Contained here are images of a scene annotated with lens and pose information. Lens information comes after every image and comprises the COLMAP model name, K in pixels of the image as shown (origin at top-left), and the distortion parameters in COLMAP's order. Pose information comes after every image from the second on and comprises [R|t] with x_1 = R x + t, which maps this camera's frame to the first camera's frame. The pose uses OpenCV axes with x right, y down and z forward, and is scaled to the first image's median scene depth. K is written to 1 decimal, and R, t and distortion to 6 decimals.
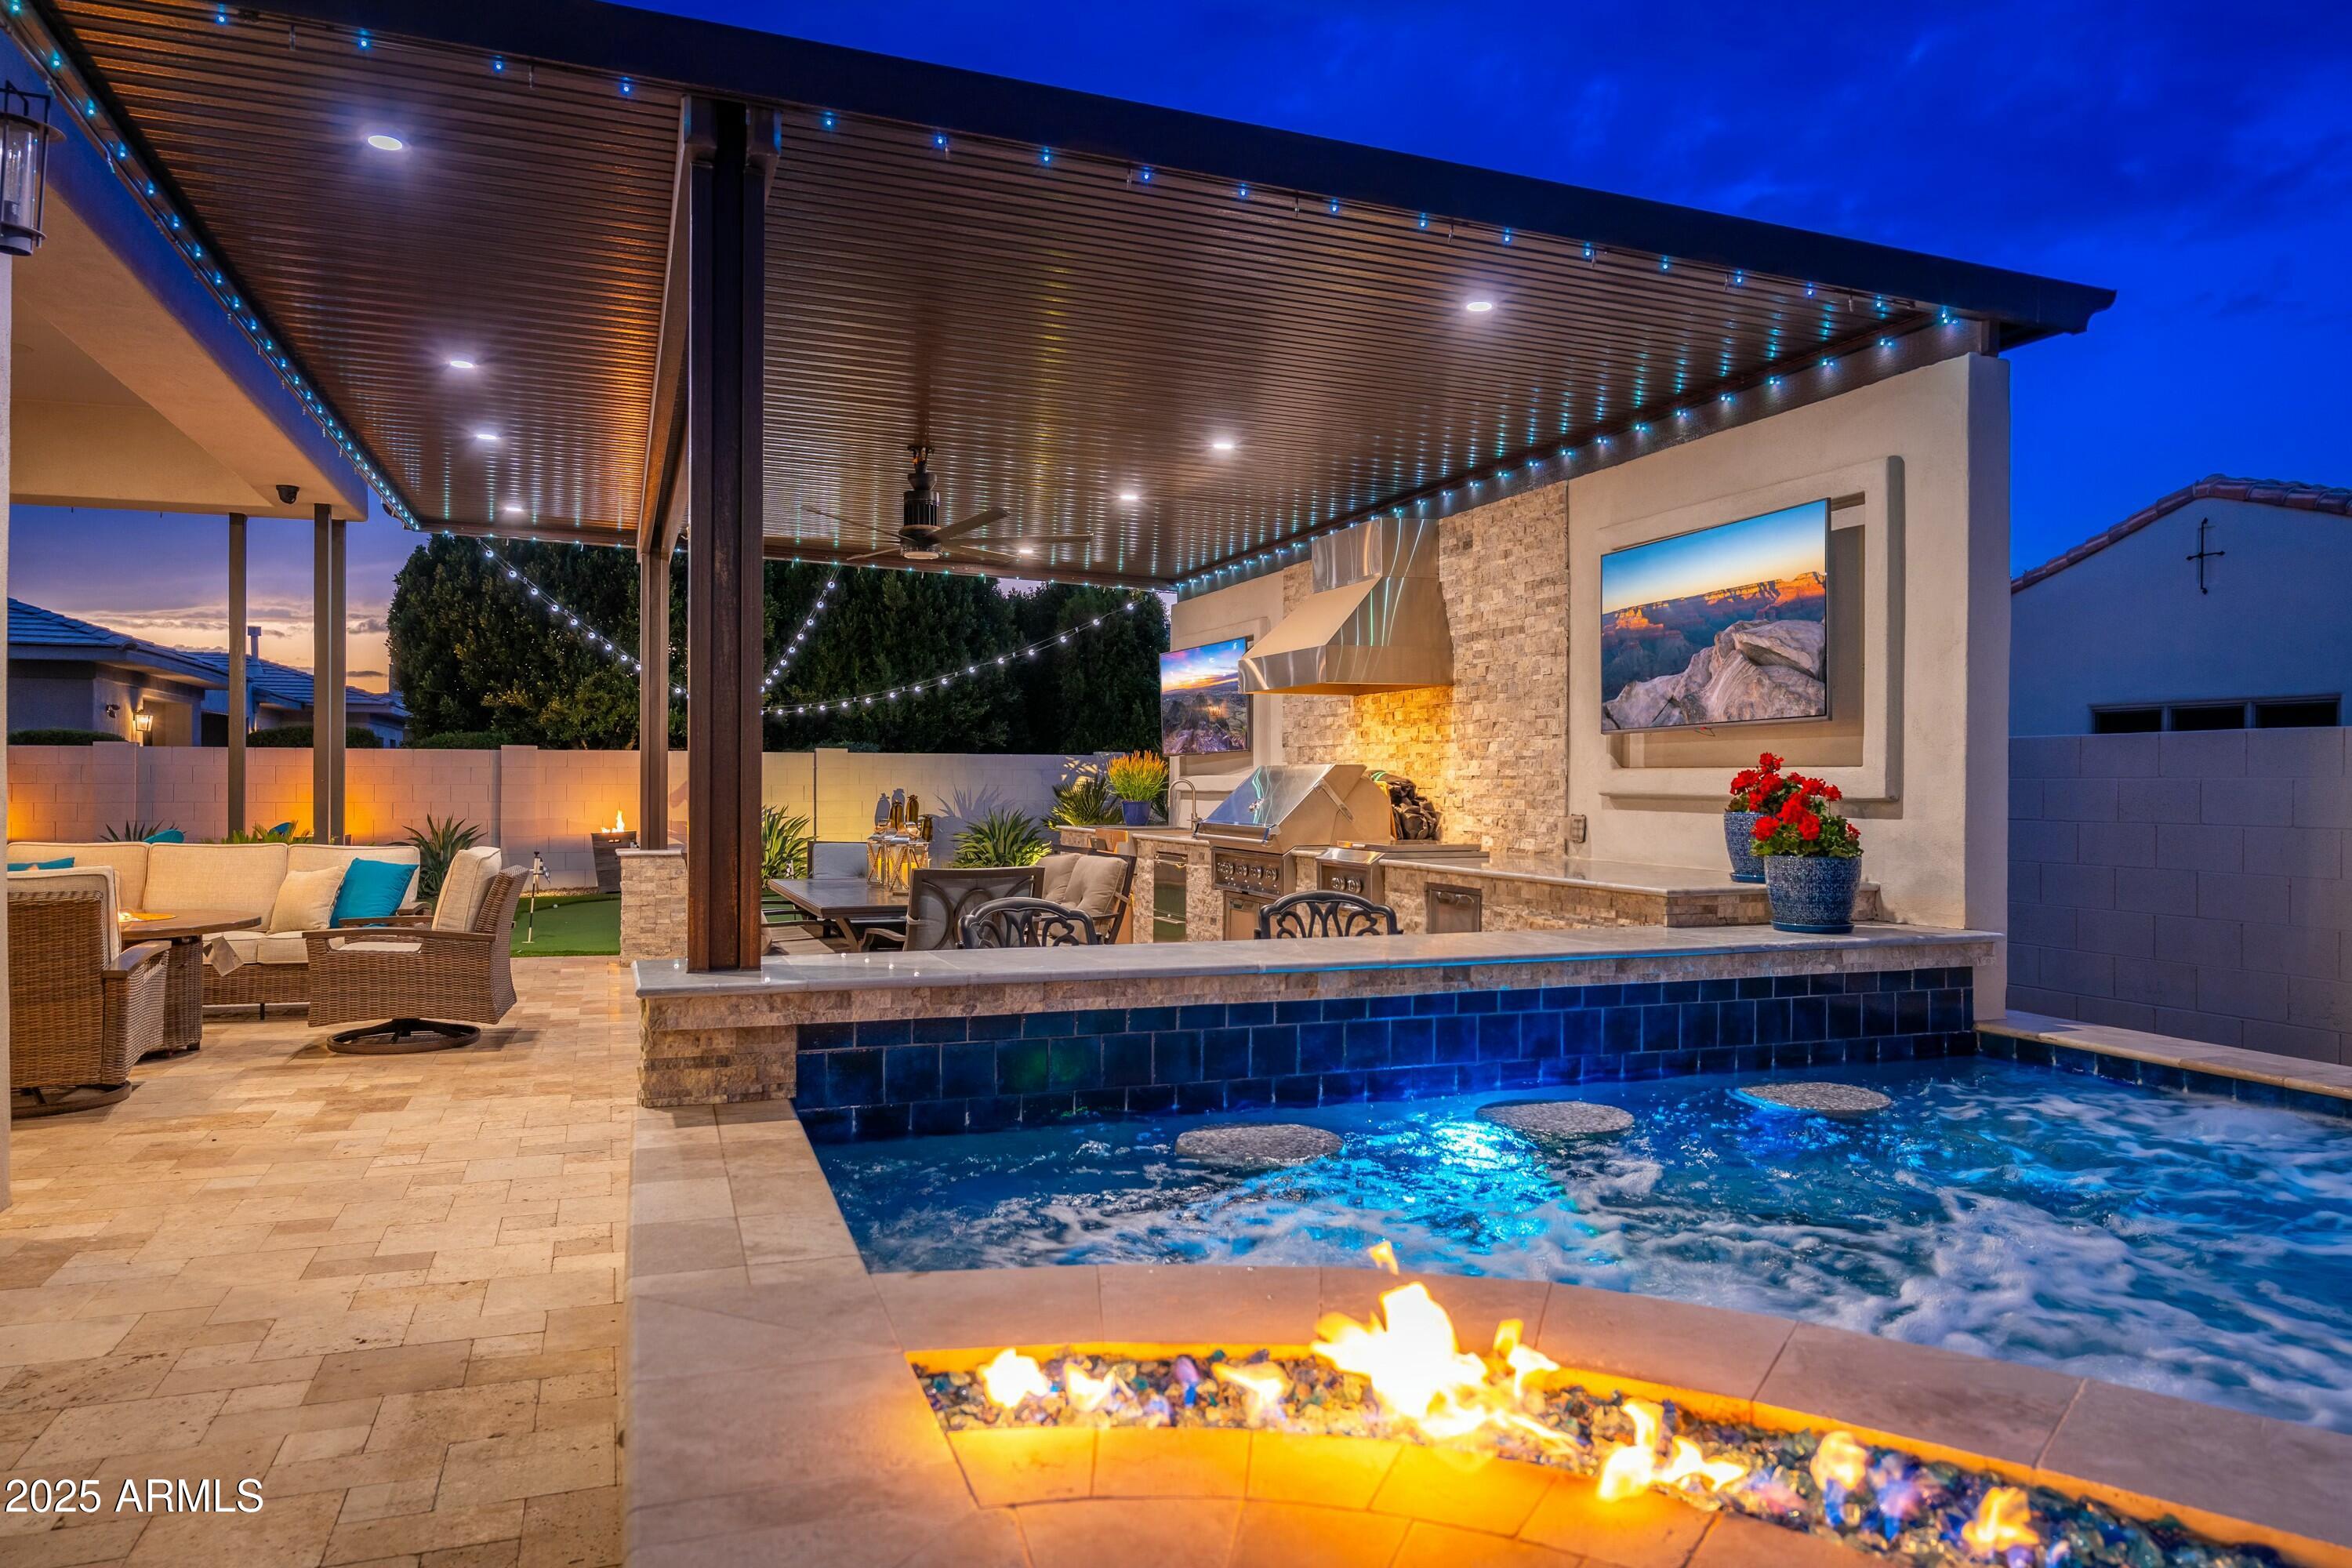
lens RADIAL K [[1484.6, 0, 1177.9], [0, 1484.6, 780.0], [0, 0, 1]] dist [0.000062, -0.000187]
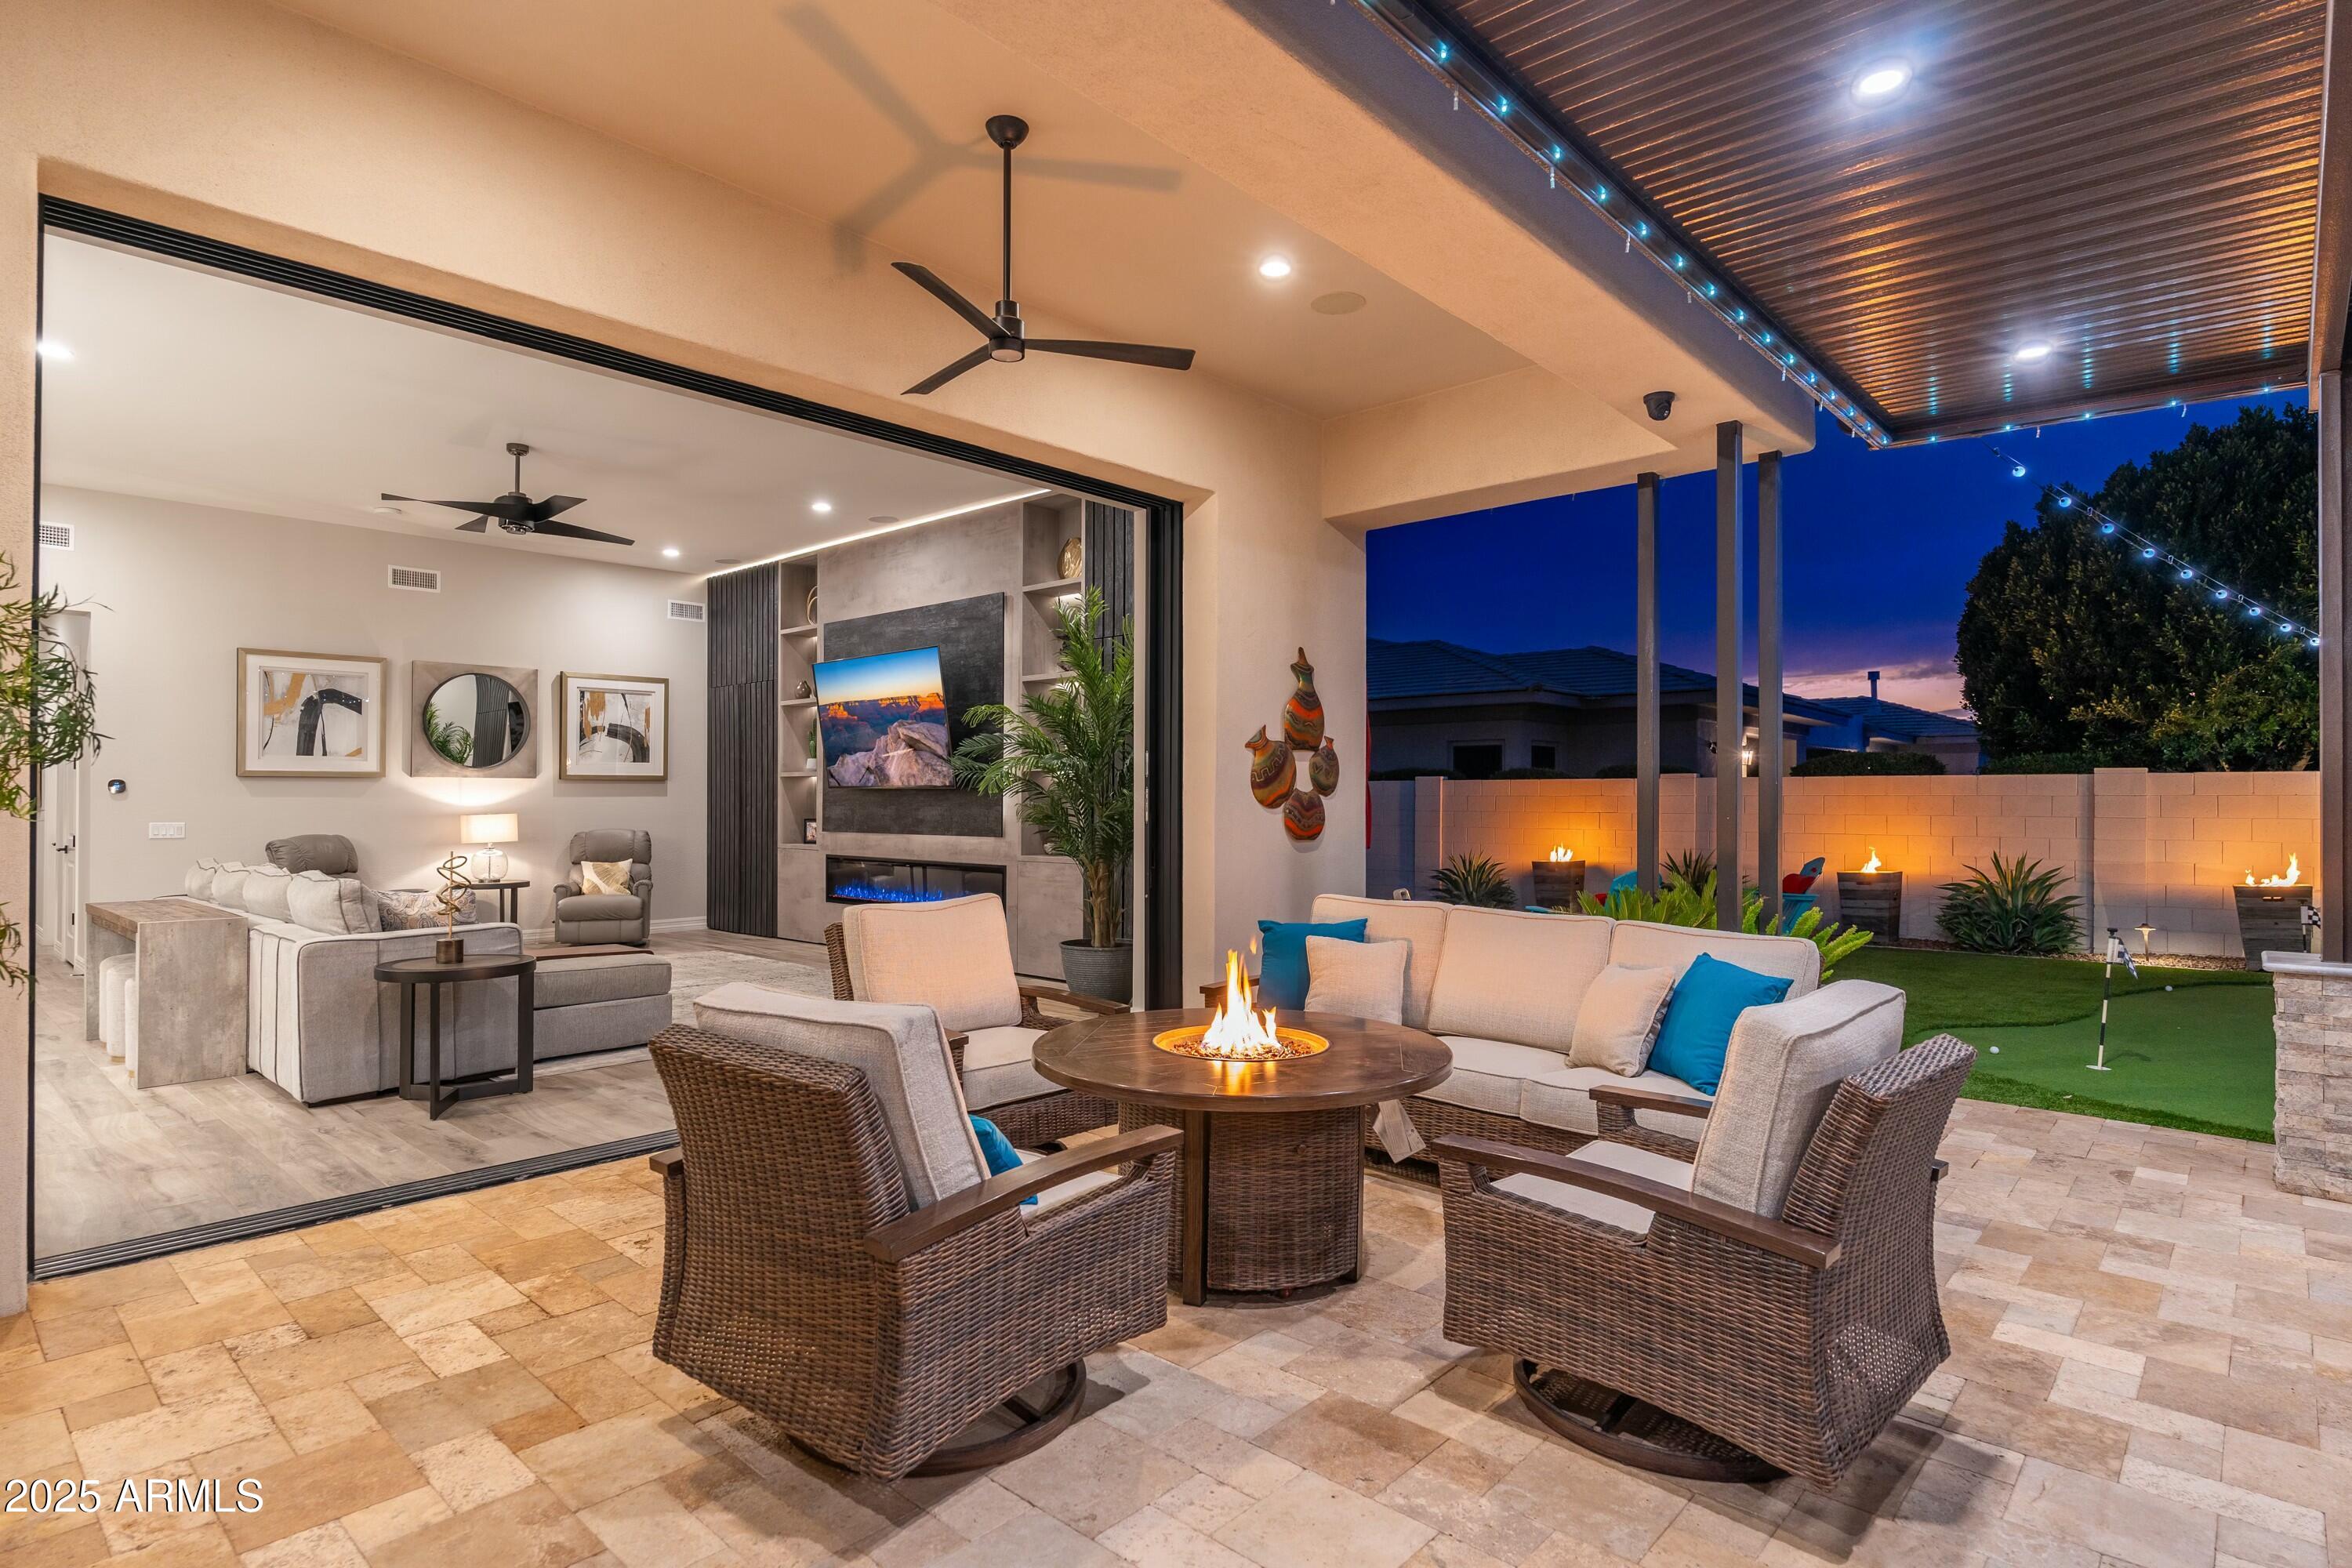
lens RADIAL K [[1212.7, 0, 1177.3], [0, 1212.7, 788.4], [0, 0, 1]] dist [0.000948, -0.000101]
pose [[0.451488, -0.010347, -0.892217, -0.094608], [-0.002443, 0.999915, -0.012833, -0.002833], [0.892274, 0.007974, 0.451425, 0.260464]]
